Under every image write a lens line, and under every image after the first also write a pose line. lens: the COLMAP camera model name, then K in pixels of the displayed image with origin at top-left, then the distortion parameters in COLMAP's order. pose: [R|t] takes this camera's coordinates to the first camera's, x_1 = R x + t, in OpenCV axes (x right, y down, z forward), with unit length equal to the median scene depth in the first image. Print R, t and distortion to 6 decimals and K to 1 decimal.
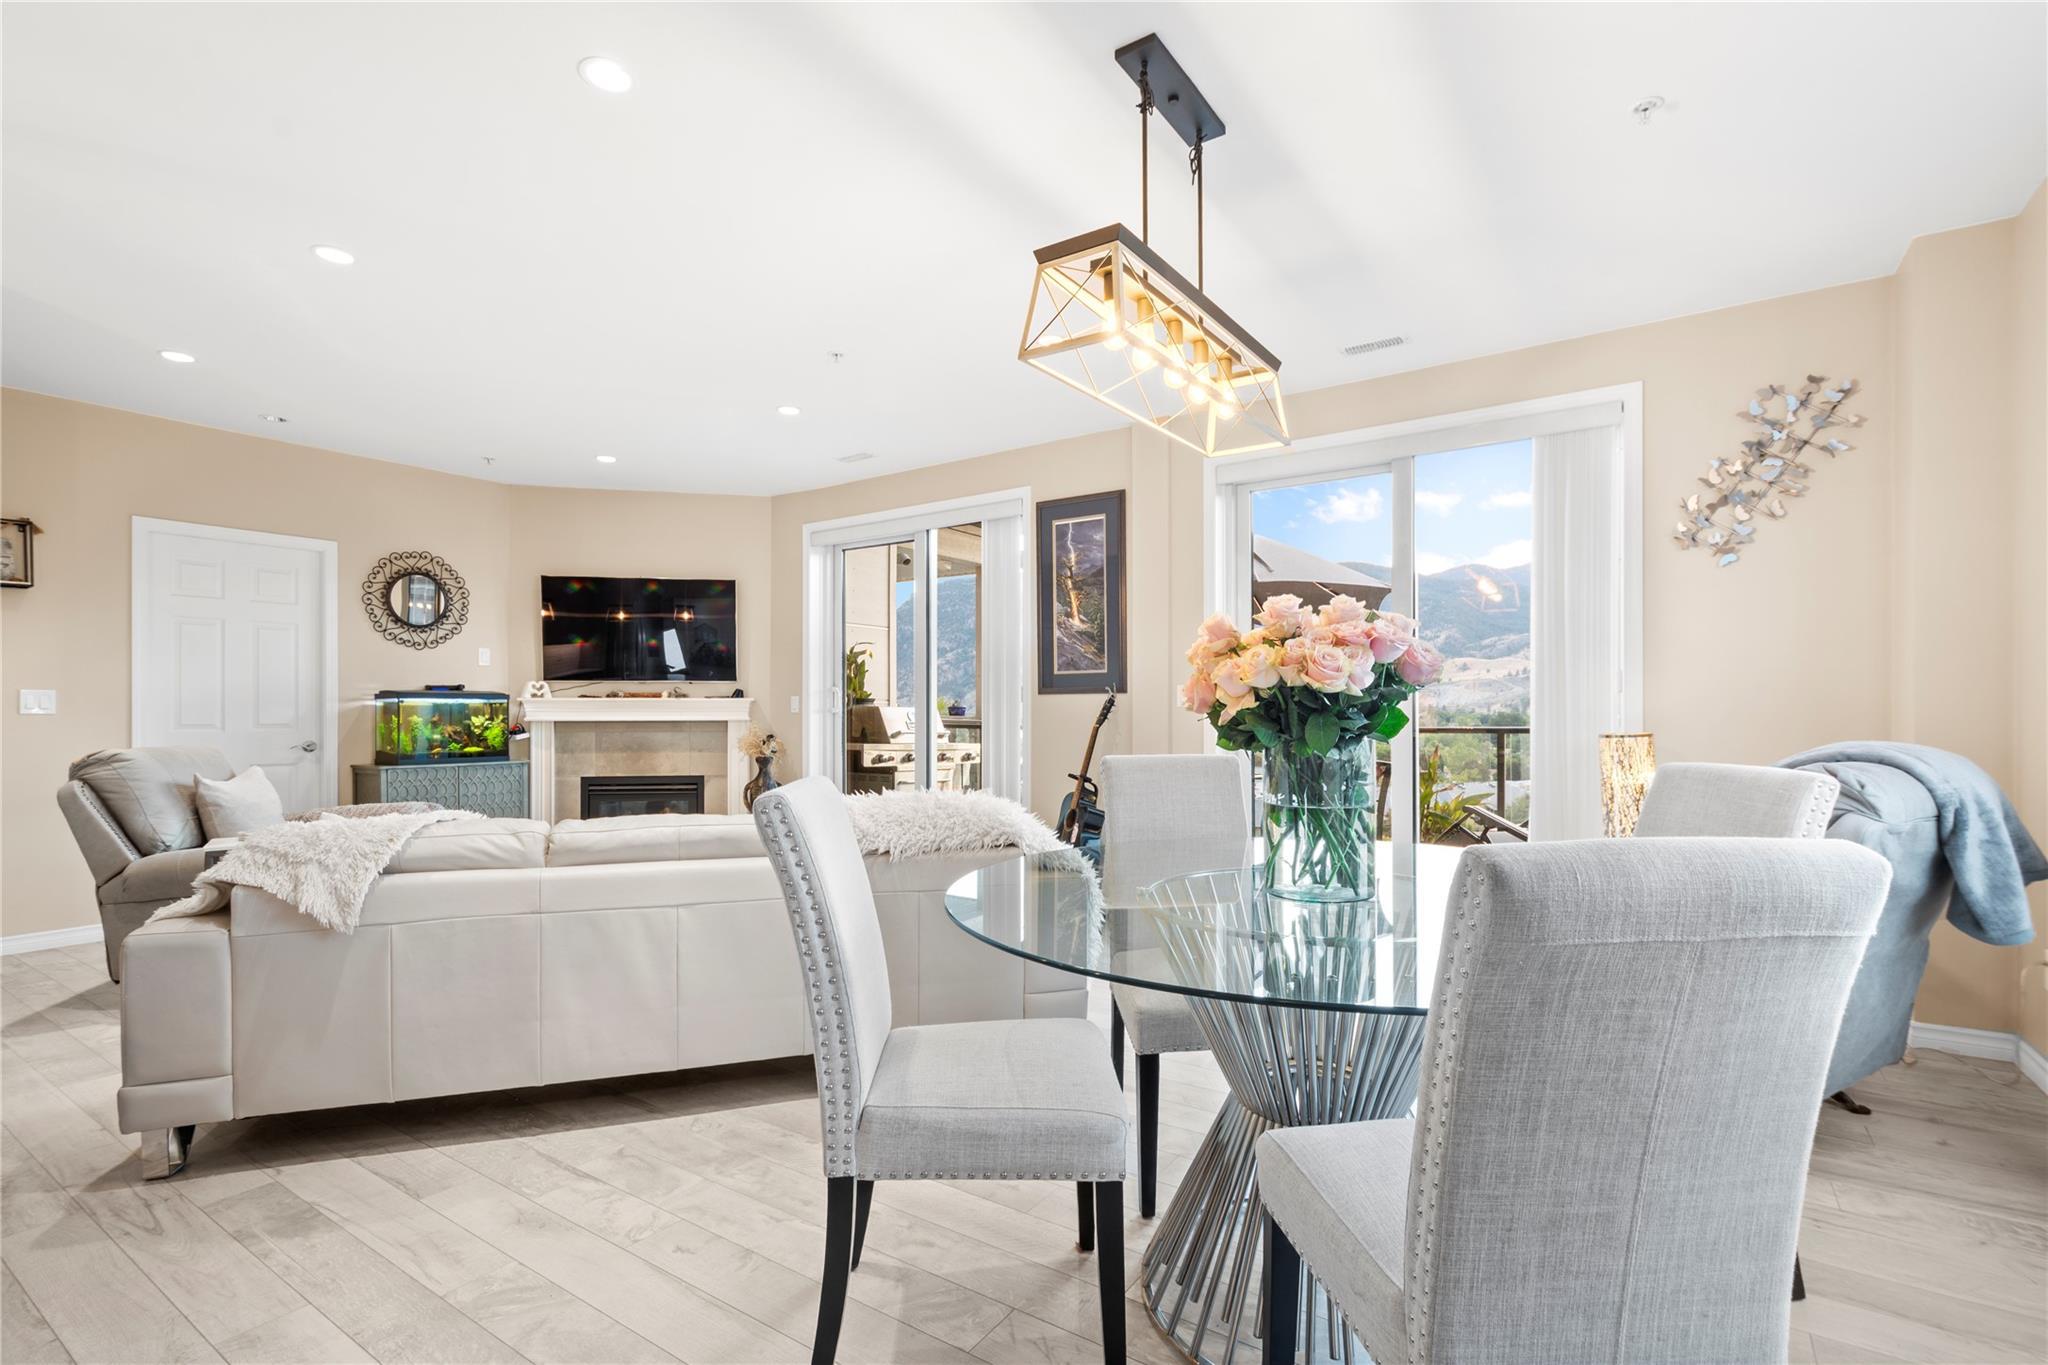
lens RADIAL K [[921.1, 0, 1038.9], [0, 921.1, 714.7], [0, 0, 1]] dist [-0.002816, 0.001322]
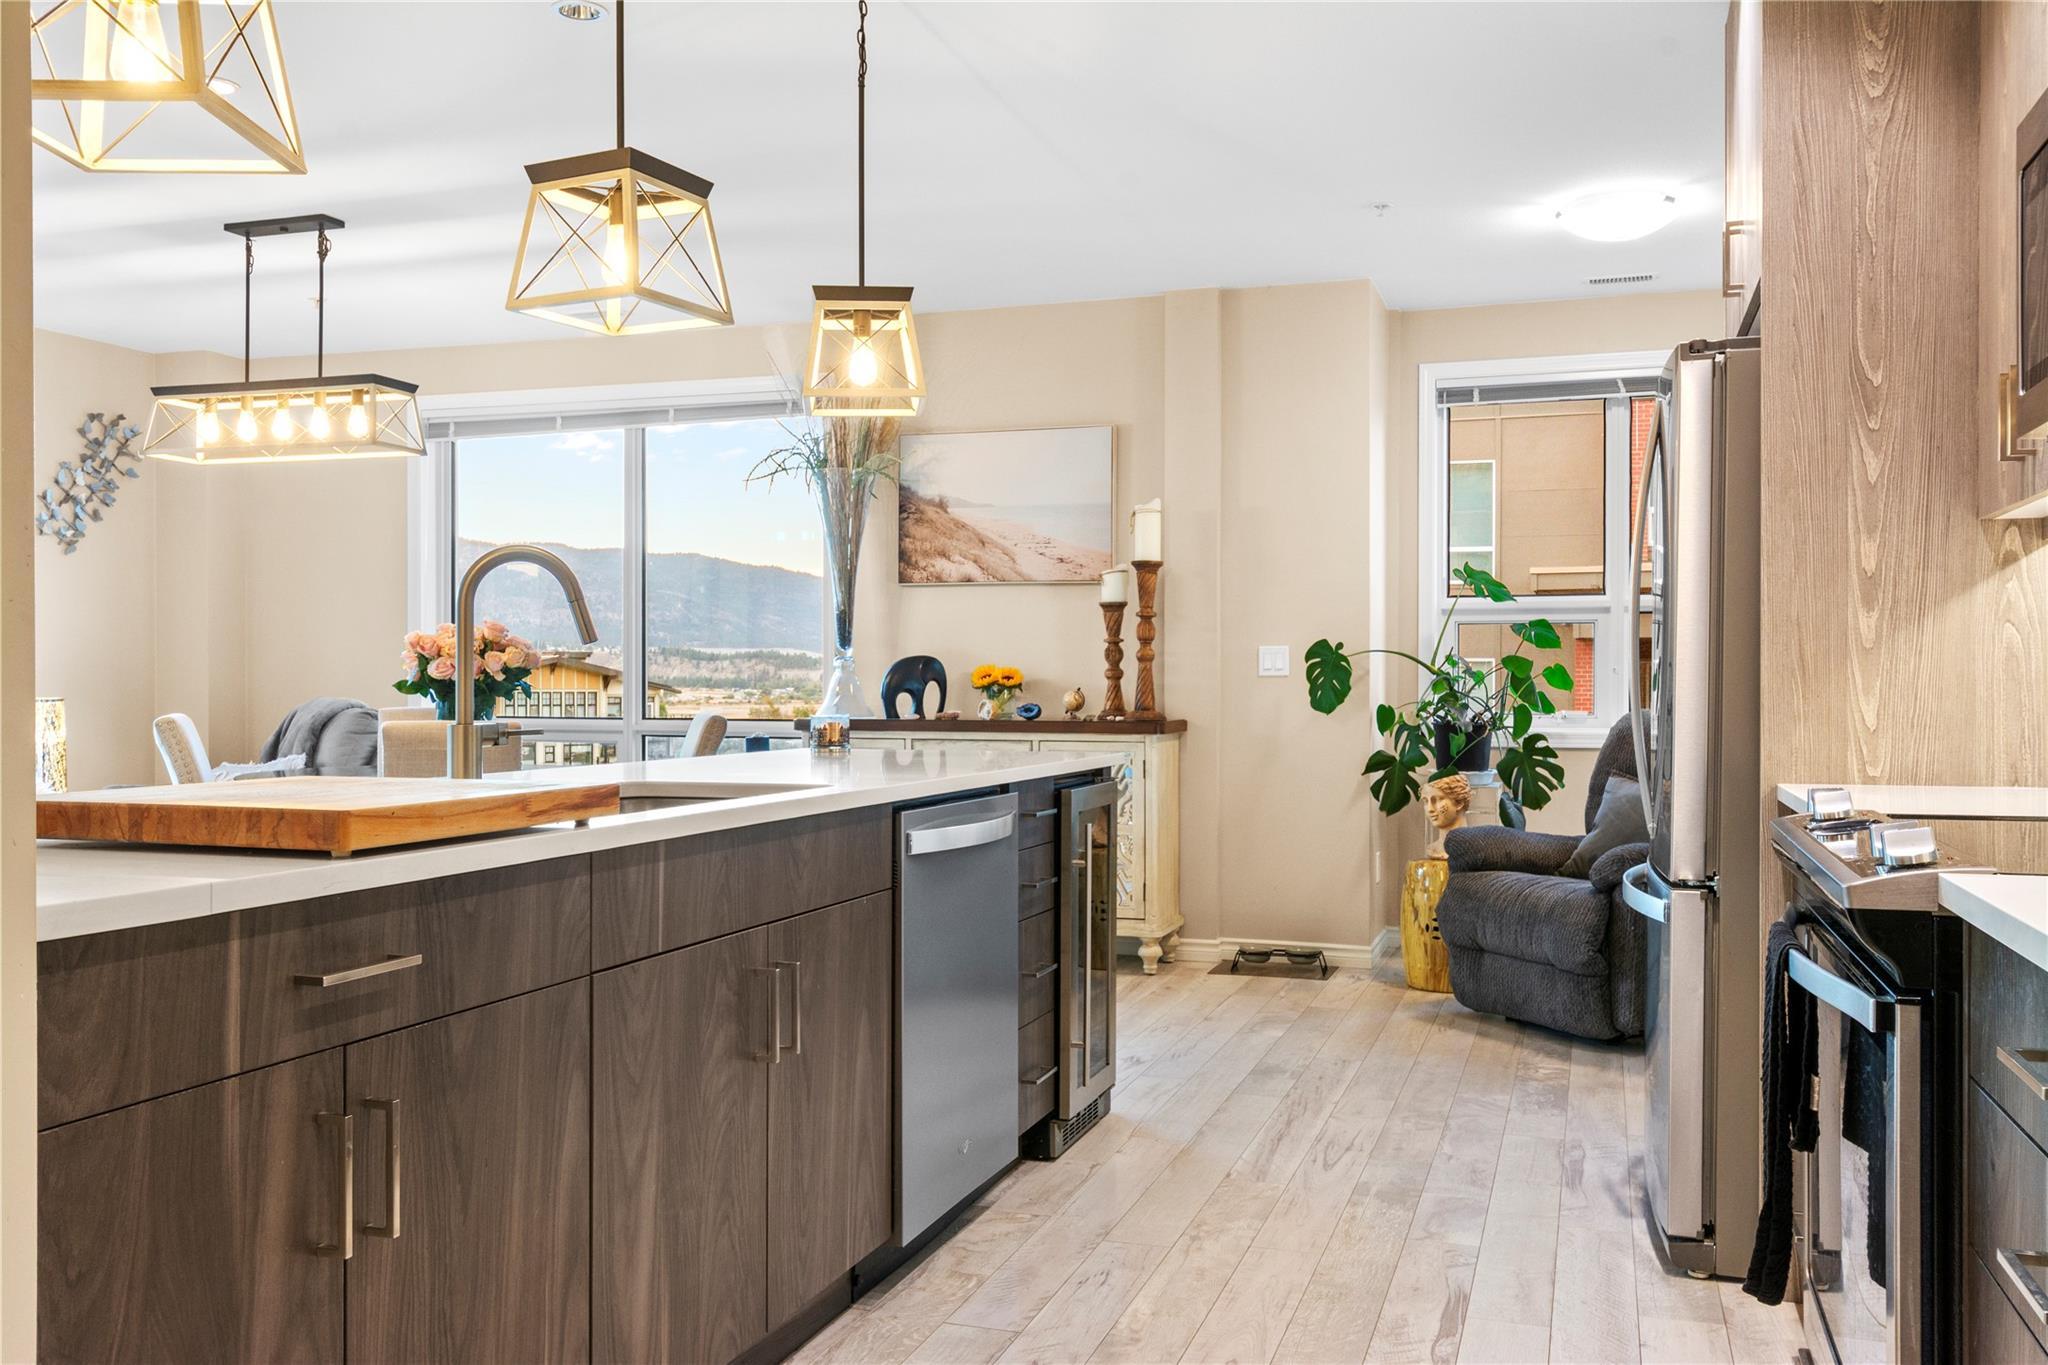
lens RADIAL K [[1679.6, 0, 1068.1], [0, 1679.6, 683.0], [0, 0, 1]] dist [0.004298, 0.000479]
pose [[-0.269658, 0.000448, 0.962956, -0.971603], [0.002038, 0.999998, 0.000105, 0.003383], [-0.962954, 0.001991, -0.269659, 0.203375]]
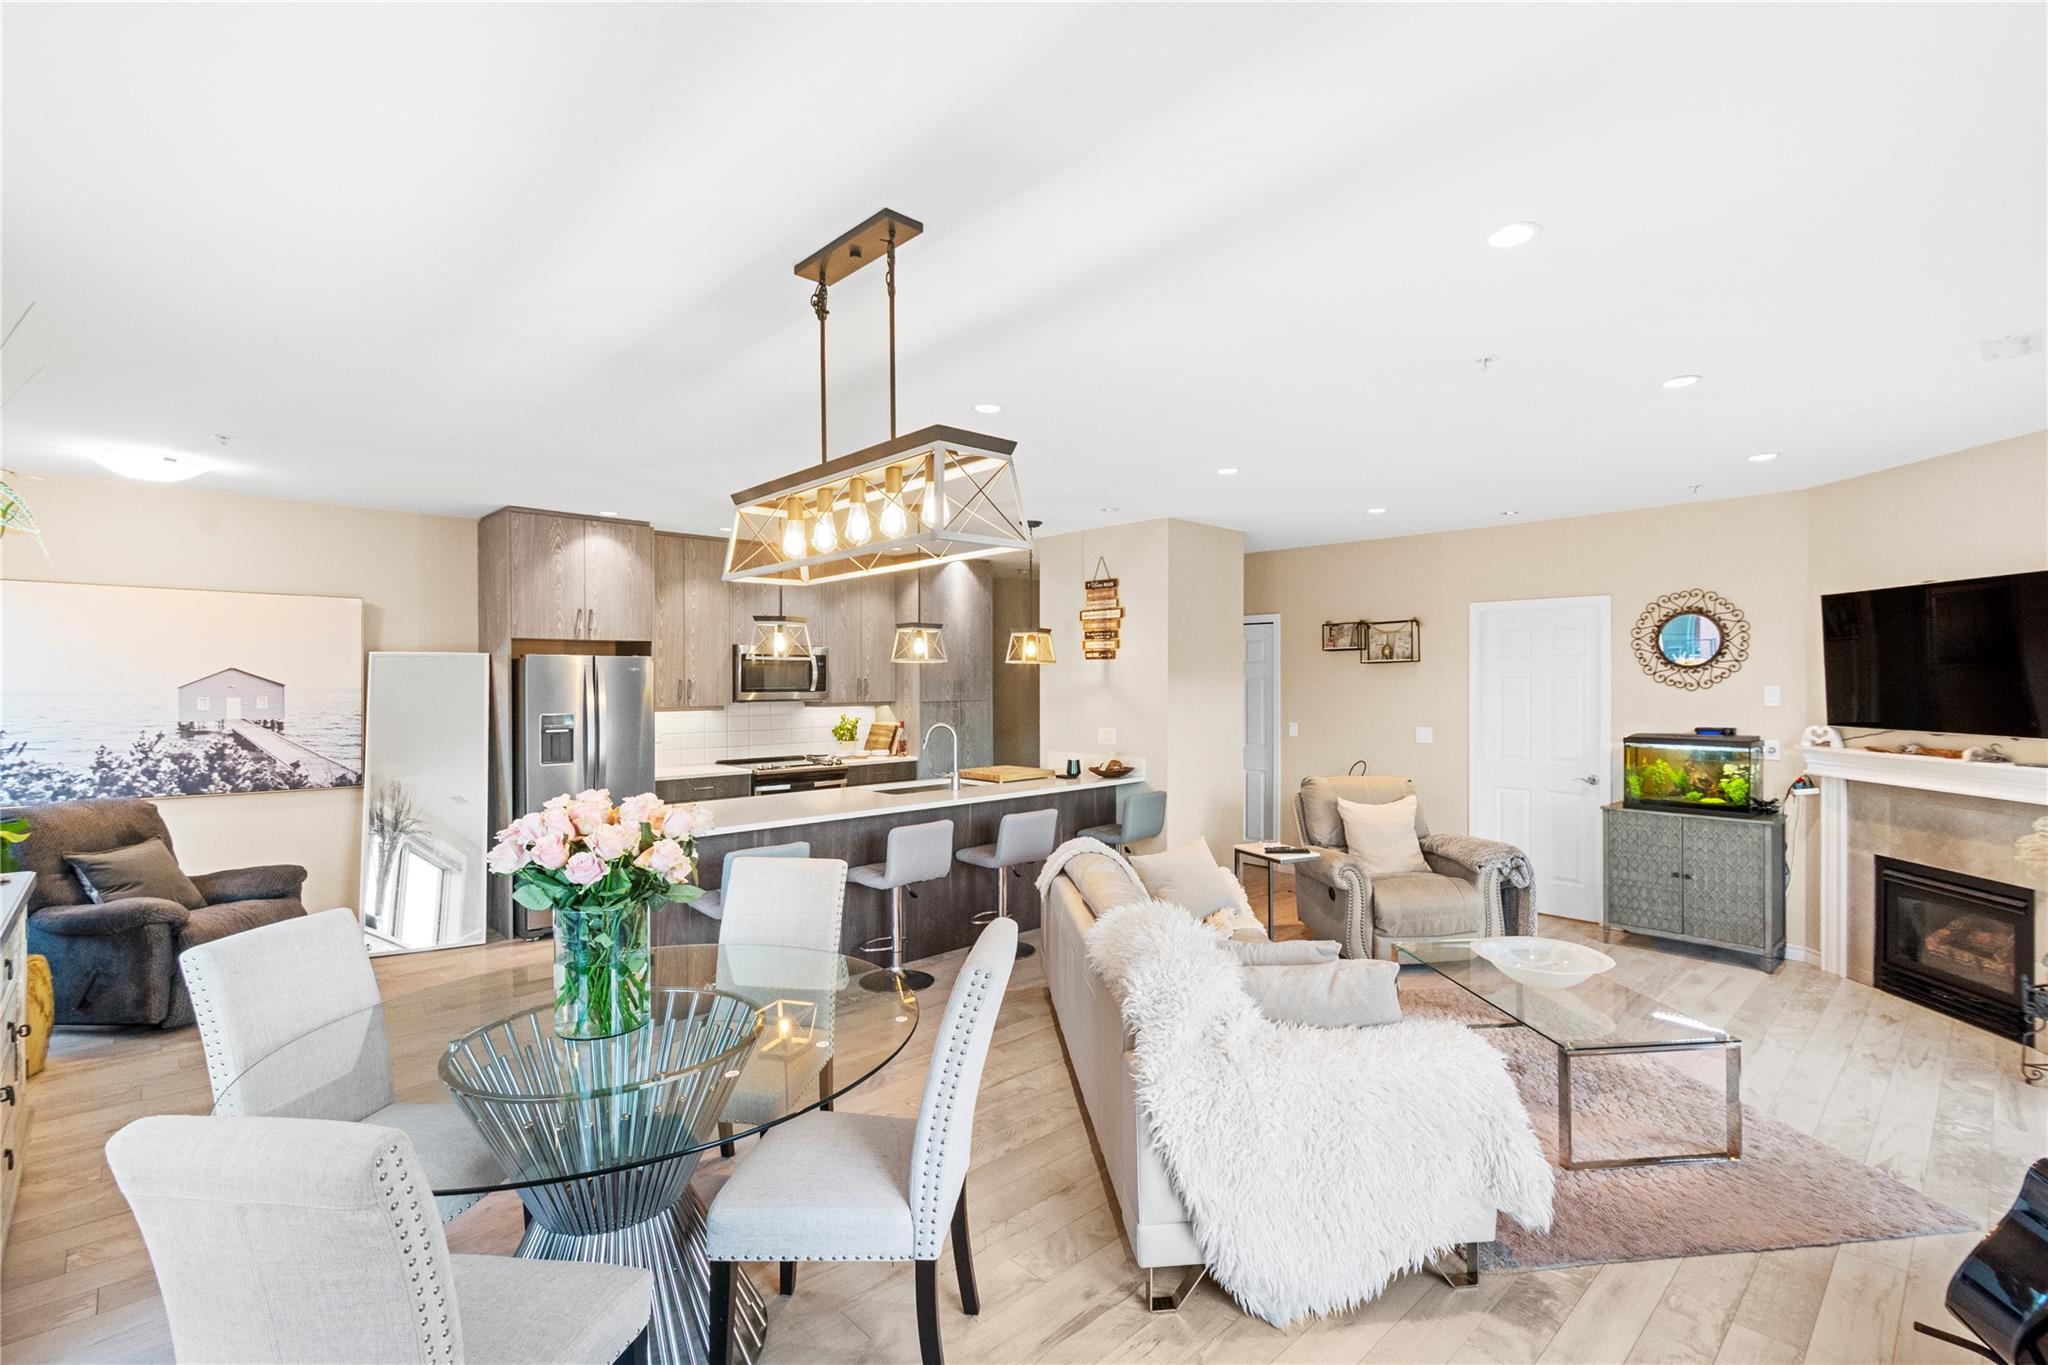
lens RADIAL K [[921.1, 0, 1055.6], [0, 921.1, 676.4], [0, 0, 1]] dist [-0.002816, 0.001322]
pose [[-0.209848, -0.001808, -0.977732, 0.403433], [-0.002539, 0.999996, -0.001305, -0.080674], [0.977731, 0.002209, -0.209852, 0.534328]]
